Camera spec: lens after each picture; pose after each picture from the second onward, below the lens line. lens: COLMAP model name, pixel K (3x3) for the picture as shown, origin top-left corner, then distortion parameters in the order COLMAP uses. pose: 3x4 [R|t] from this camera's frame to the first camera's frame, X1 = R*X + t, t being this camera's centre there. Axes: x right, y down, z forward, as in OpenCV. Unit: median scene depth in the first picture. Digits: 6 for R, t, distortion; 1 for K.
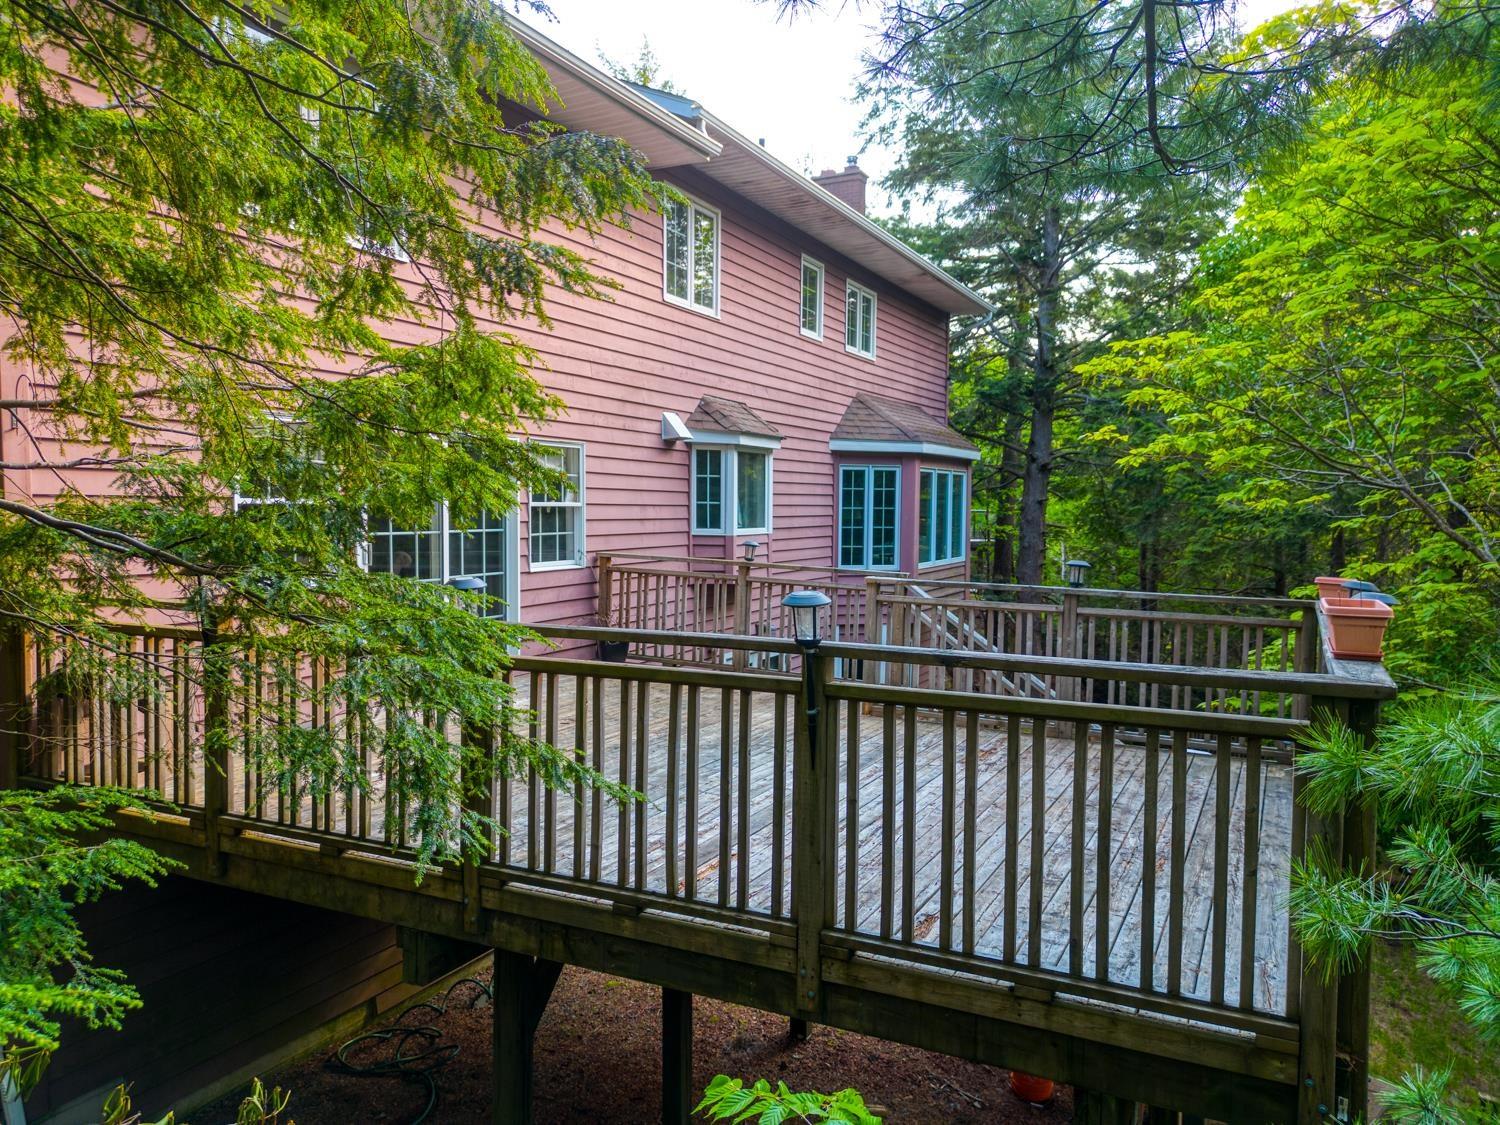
lens RADIAL K [[1065.9, 0, 750.0], [0, 1065.9, 562.5], [0, 0, 1]] dist [0.086191, -0.109826]
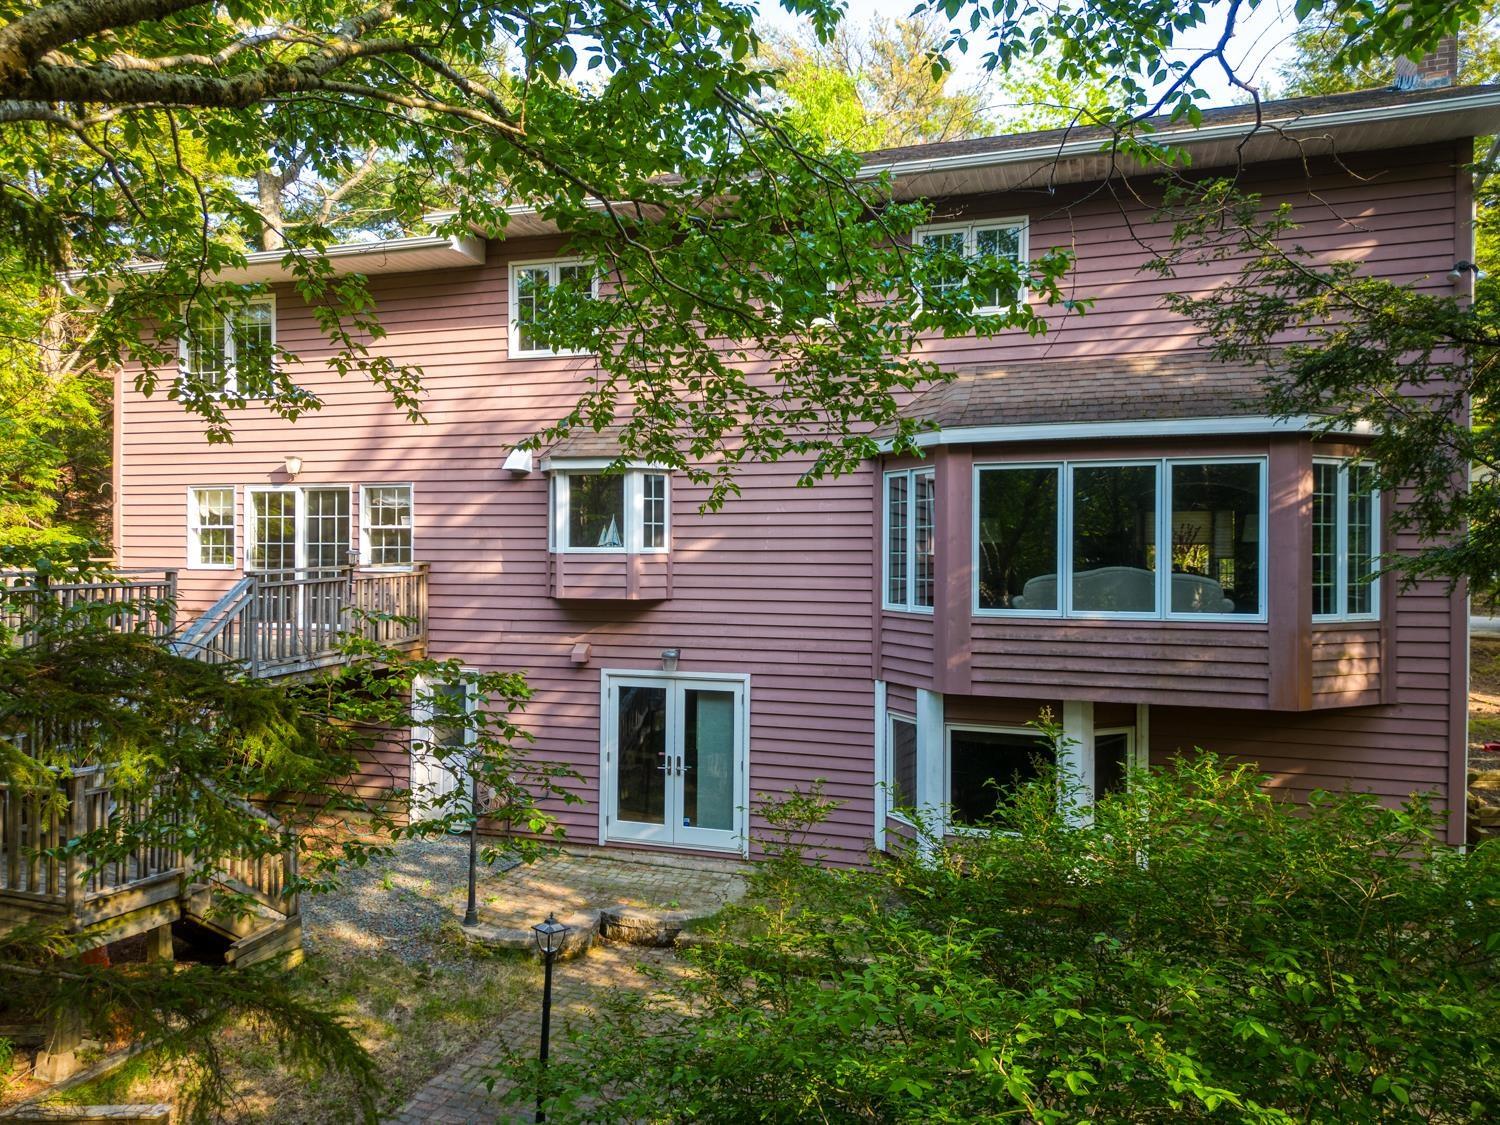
lens RADIAL K [[1065.9, 0, 750.0], [0, 1065.9, 562.5], [0, 0, 1]] dist [0.086191, -0.109826]
pose [[0.141795, 0.008090, -0.989863, 1.133728], [-0.054455, 0.998516, 0.000360, -0.027887], [0.988397, 0.053852, 0.142025, 1.077132]]
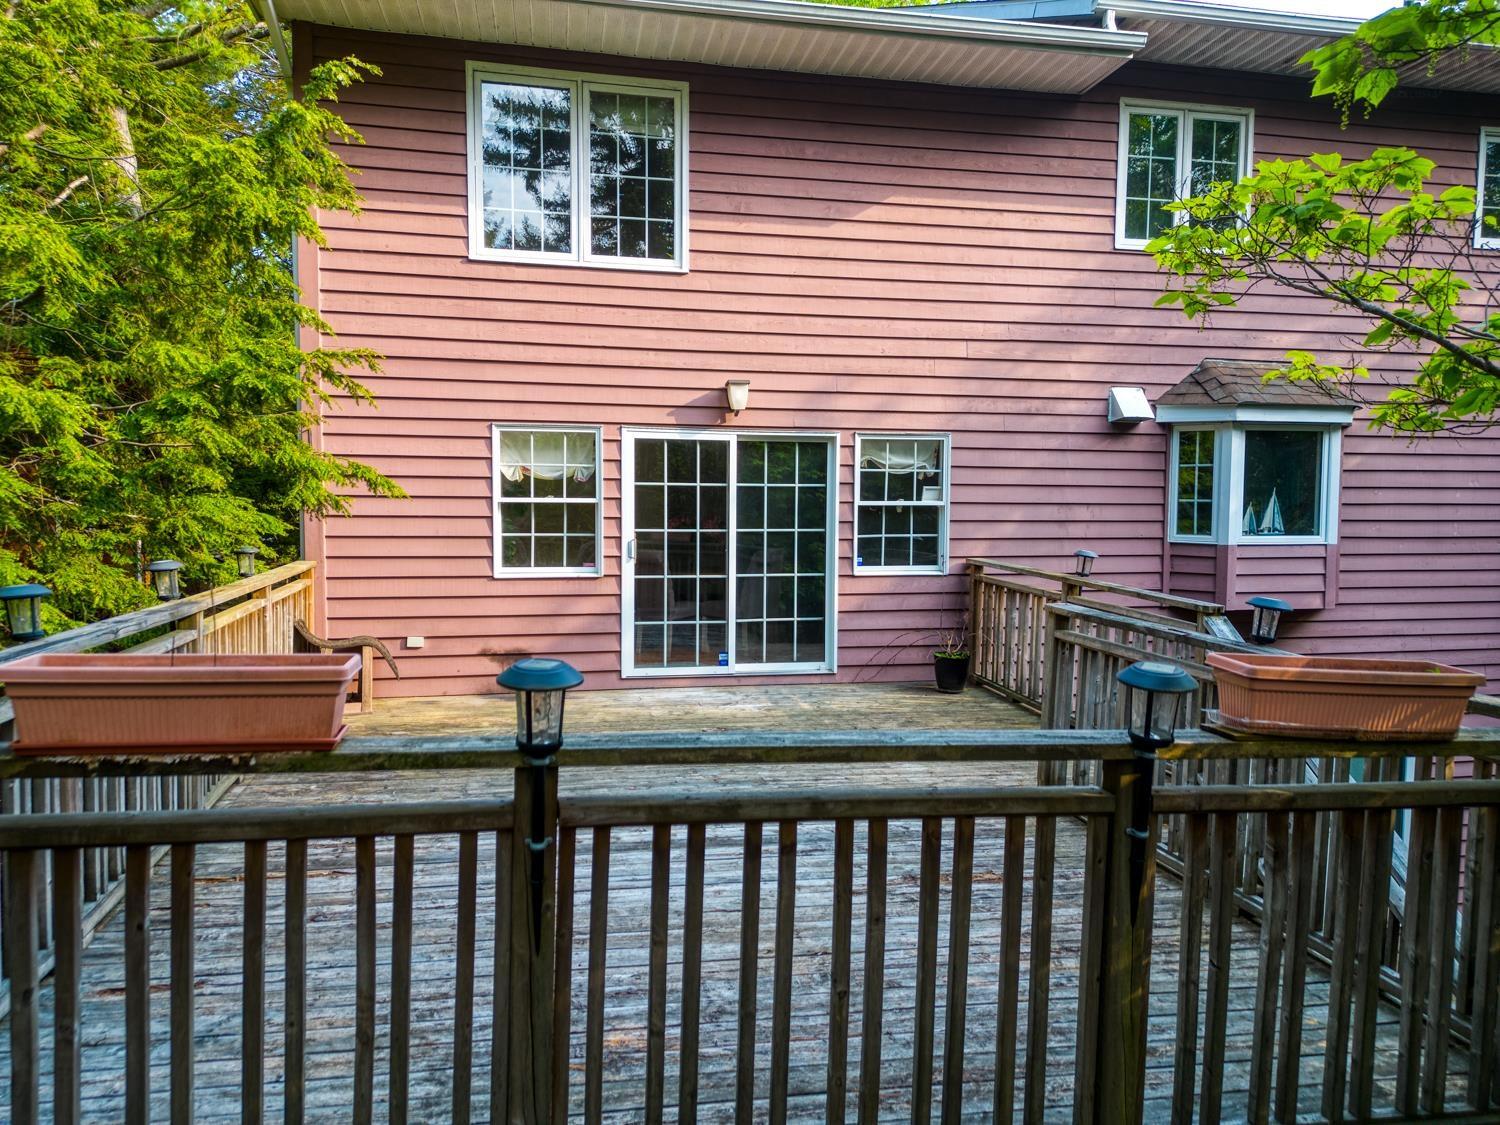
lens RADIAL K [[1065.9, 0, 750.0], [0, 1065.9, 562.5], [0, 0, 1]] dist [0.086191, -0.109826]
pose [[0.620439, 0.041944, -0.783132, 0.379324], [-0.042703, 0.998894, 0.019669, -0.013802], [0.783091, 0.021238, 0.621544, 0.280204]]
